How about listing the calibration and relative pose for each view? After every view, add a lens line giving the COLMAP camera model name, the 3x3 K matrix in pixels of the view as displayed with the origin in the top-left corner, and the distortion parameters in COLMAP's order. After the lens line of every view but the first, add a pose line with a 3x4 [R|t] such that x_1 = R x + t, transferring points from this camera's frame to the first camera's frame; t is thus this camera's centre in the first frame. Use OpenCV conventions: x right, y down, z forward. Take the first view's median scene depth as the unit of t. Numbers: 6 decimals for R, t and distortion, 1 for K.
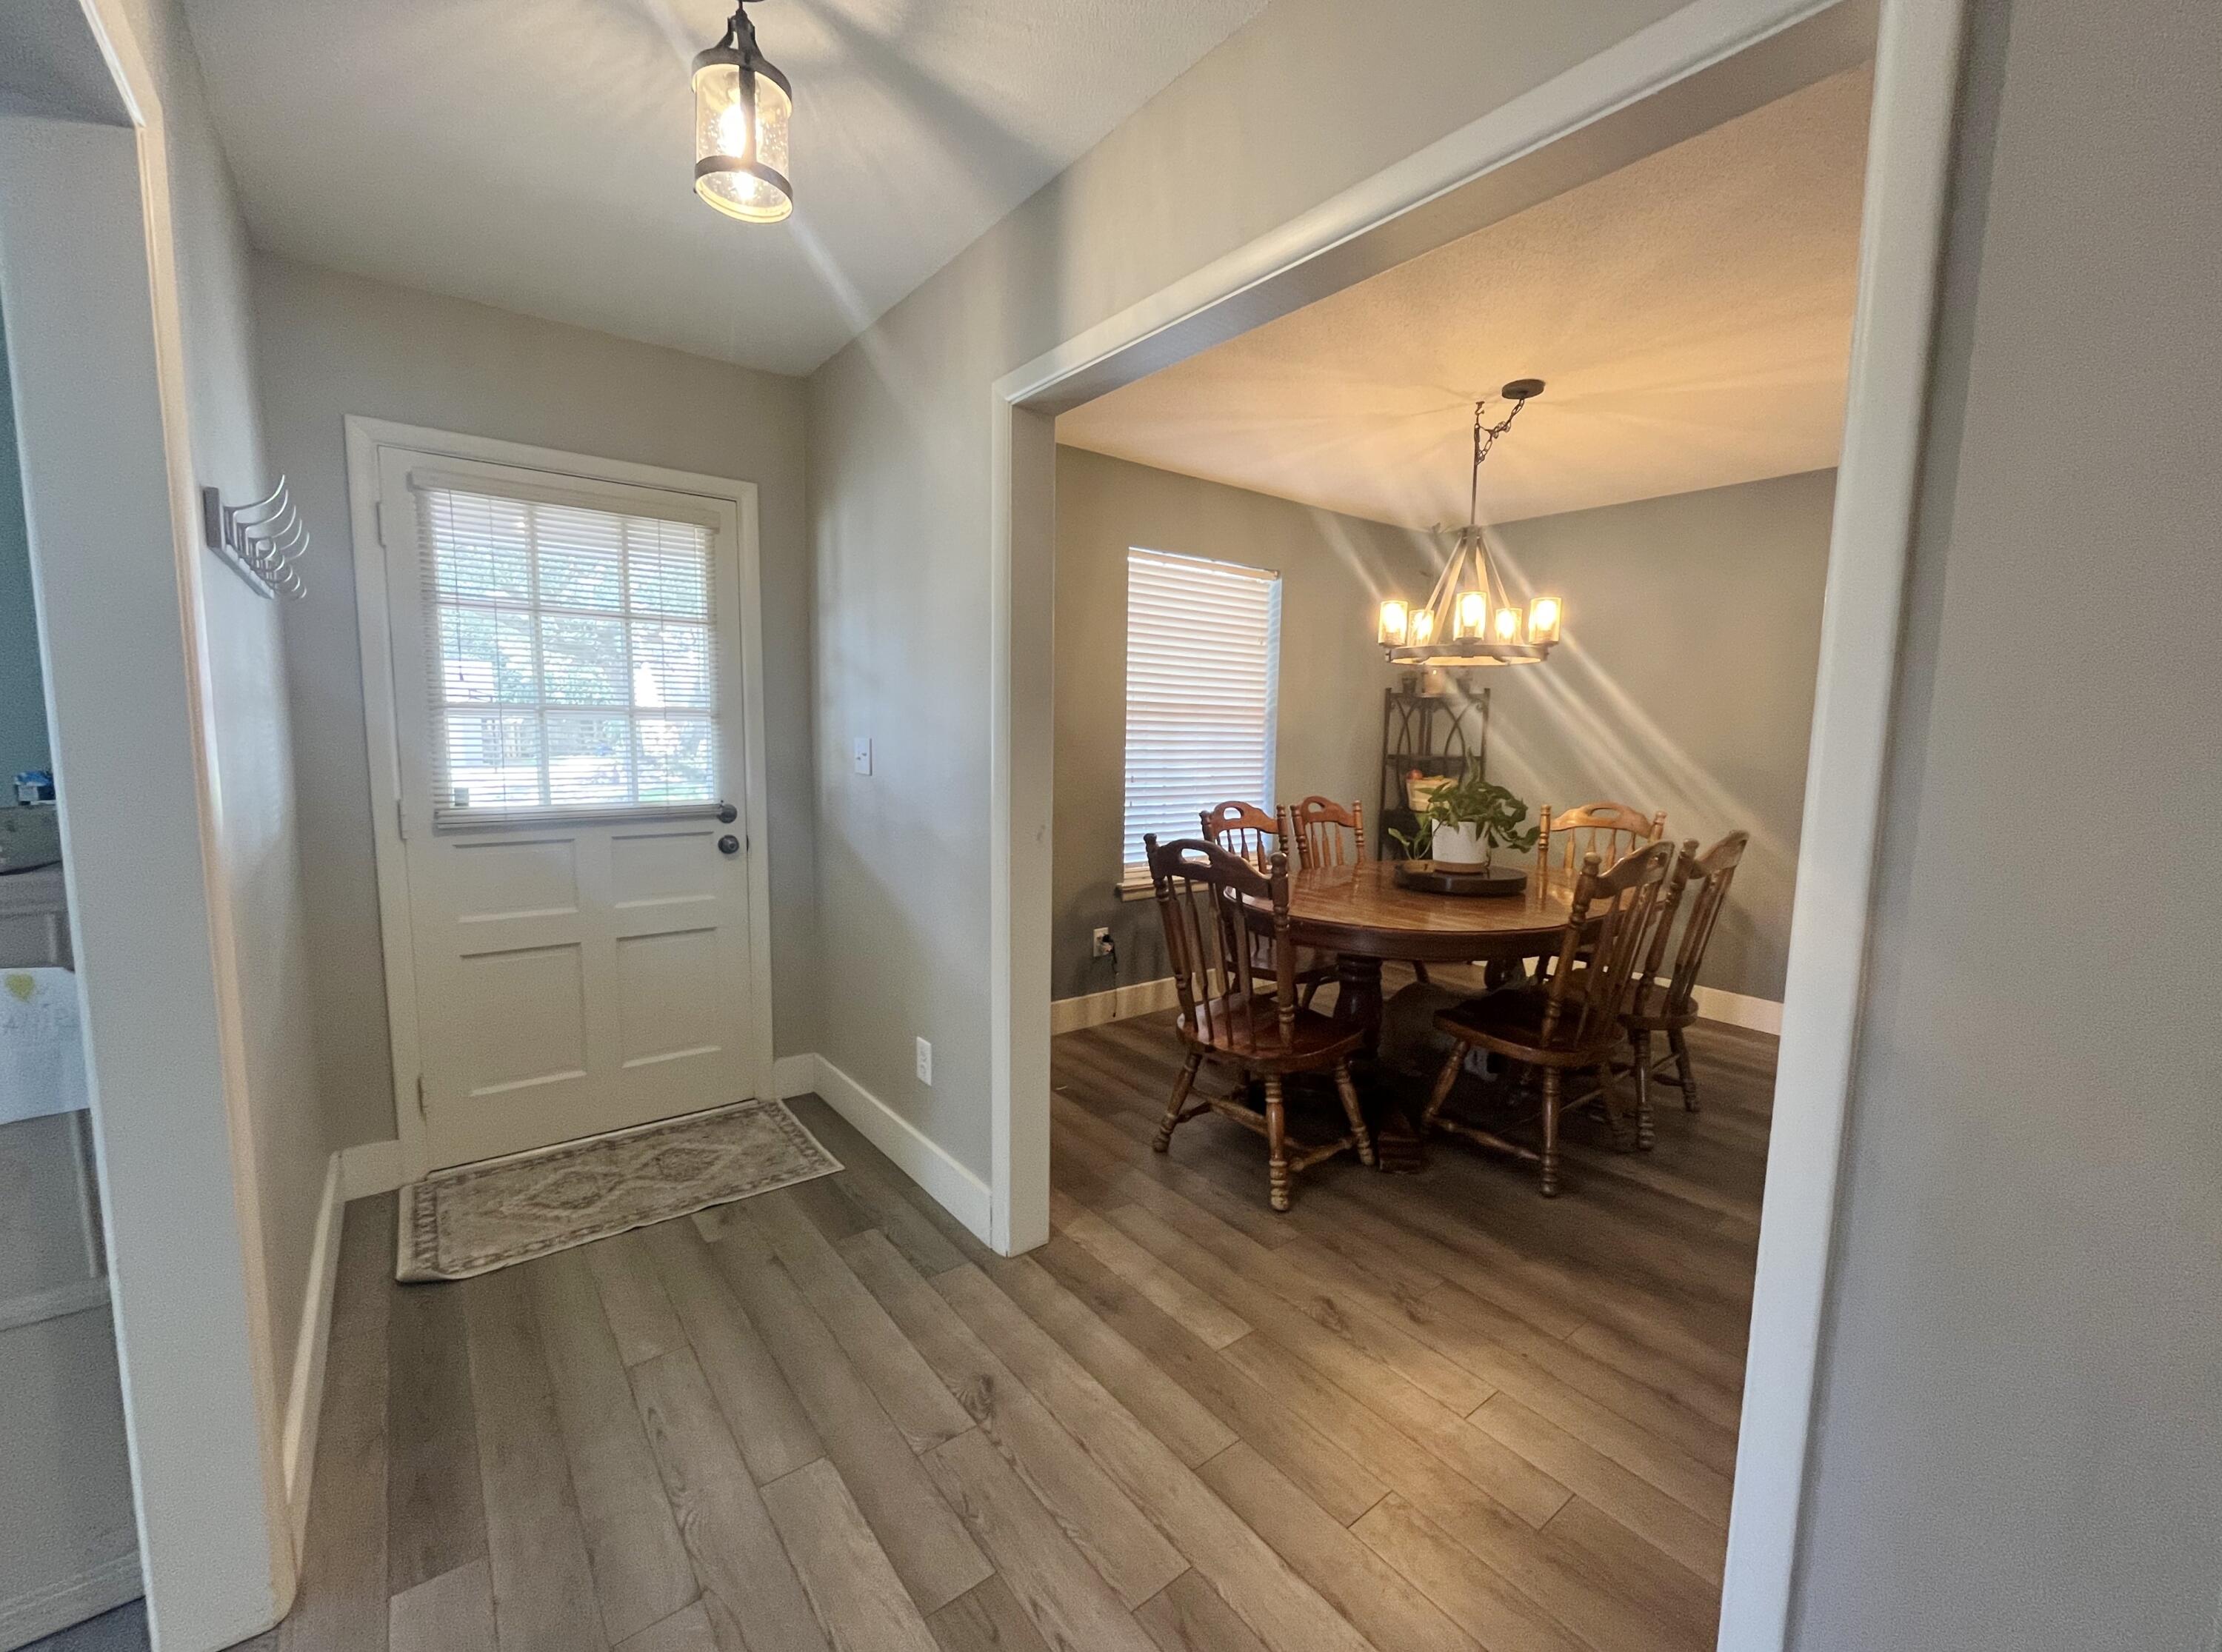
lens RADIAL K [[921.3, 0, 1110.1], [0, 921.3, 829.8], [0, 0, 1]] dist [0.000869, -0.000083]
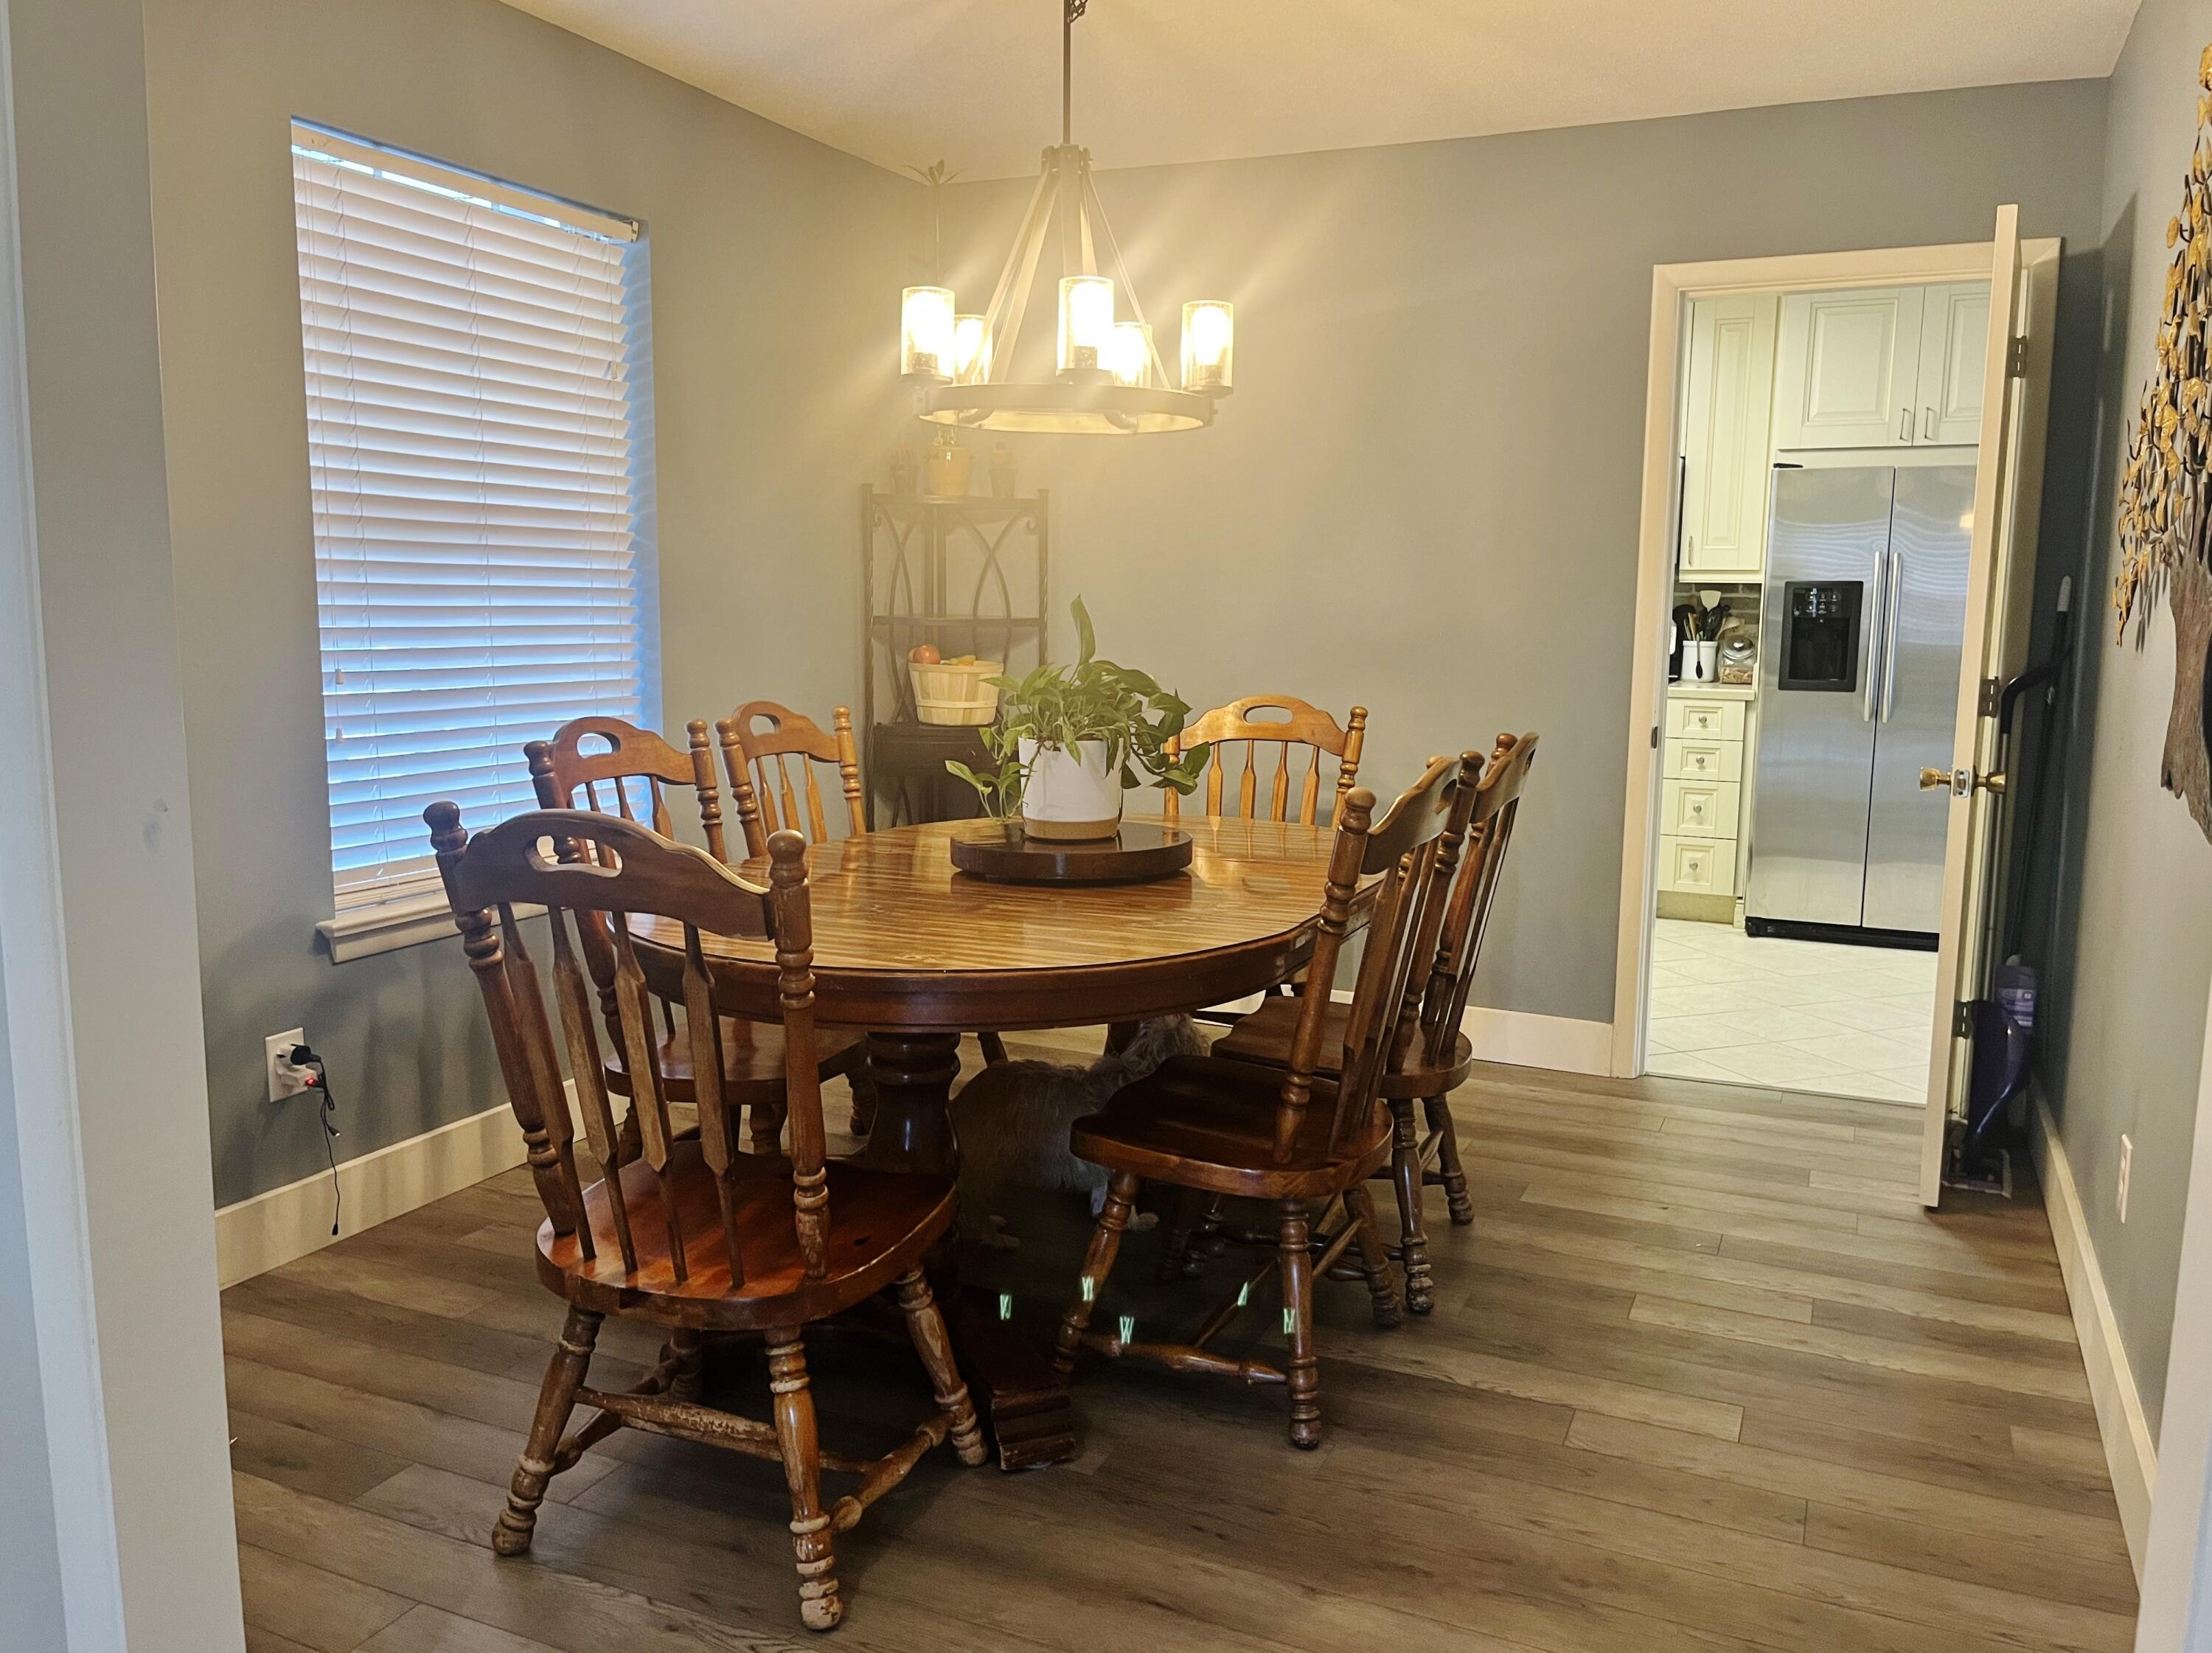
lens RADIAL K [[1690.6, 0, 1112.0], [0, 1690.6, 822.9], [0, 0, 1]] dist [0.040005, -0.028901]
pose [[0.882282, -0.067866, 0.465803, -0.040985], [0.052469, 0.997564, 0.045960, -0.005424], [-0.467787, -0.016110, 0.883694, 0.172080]]
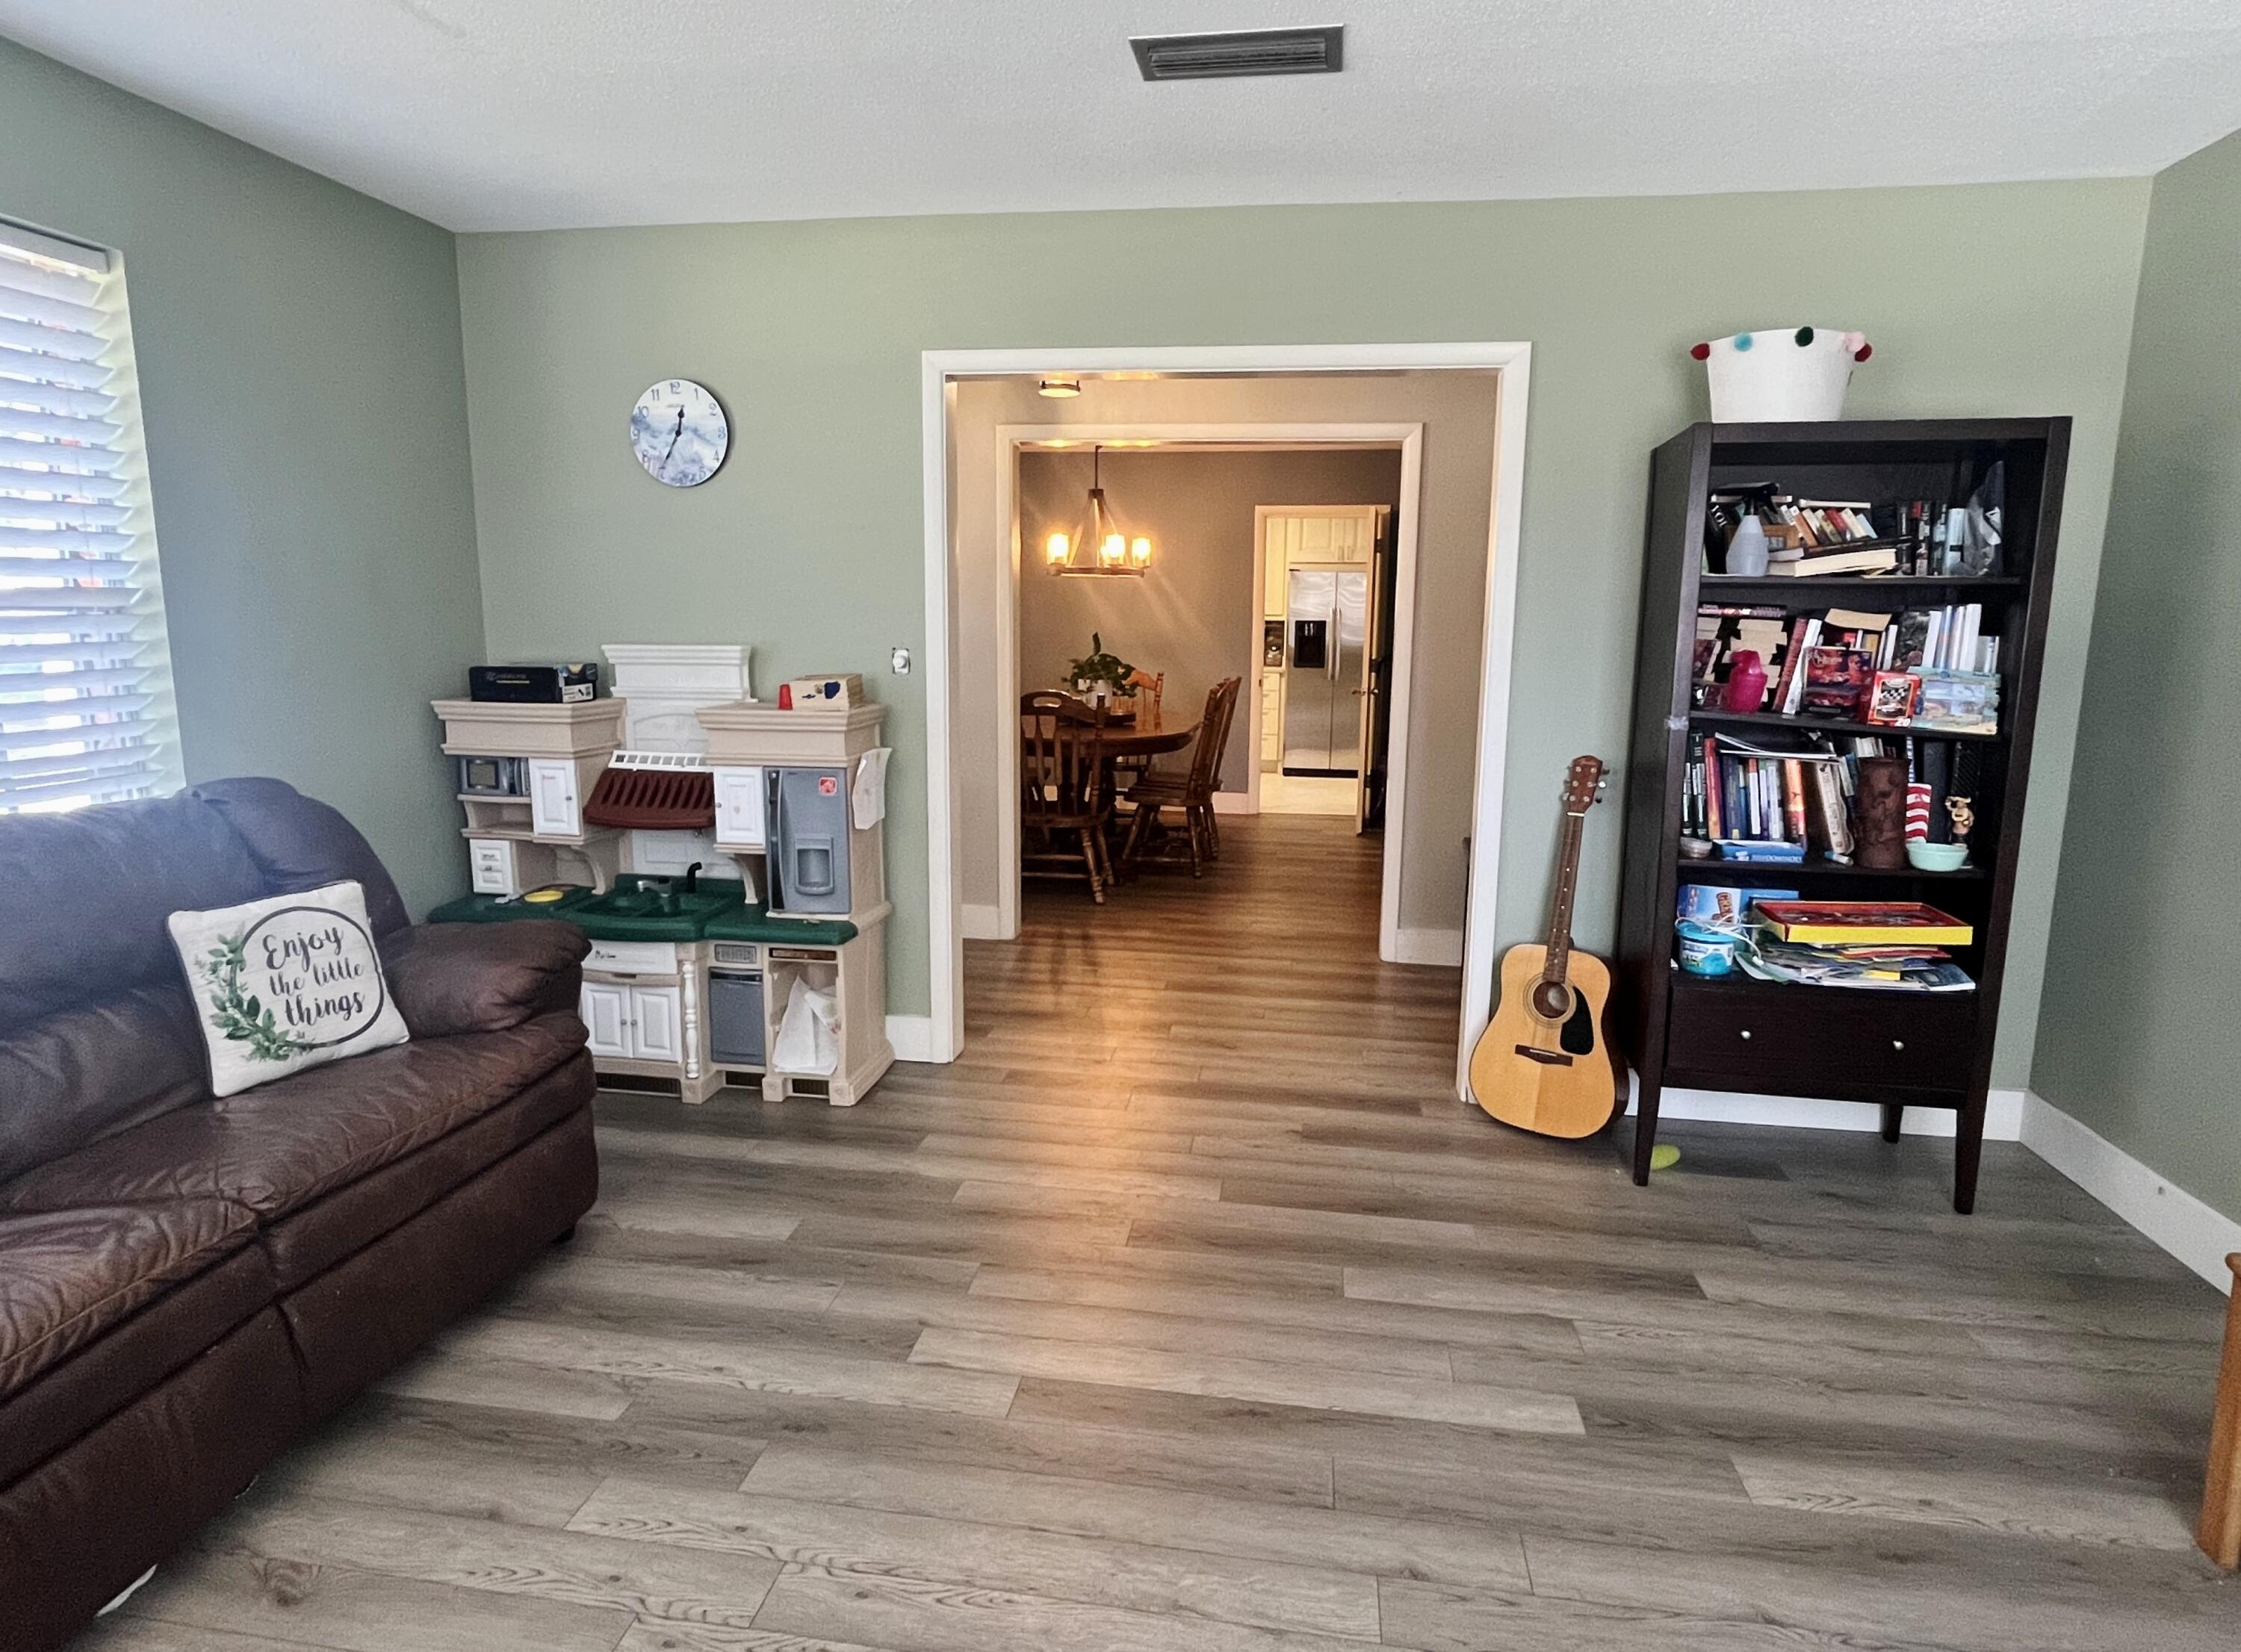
lens RADIAL K [[1186.9, 0, 1128.5], [0, 1186.9, 819.0], [0, 0, 1]] dist [-0.000111, 0.000123]
pose [[0.724578, -0.126168, 0.677546, -1.020633], [0.084936, 0.991954, 0.093883, 0.042360], [-0.683939, -0.010478, 0.729464, -0.519235]]
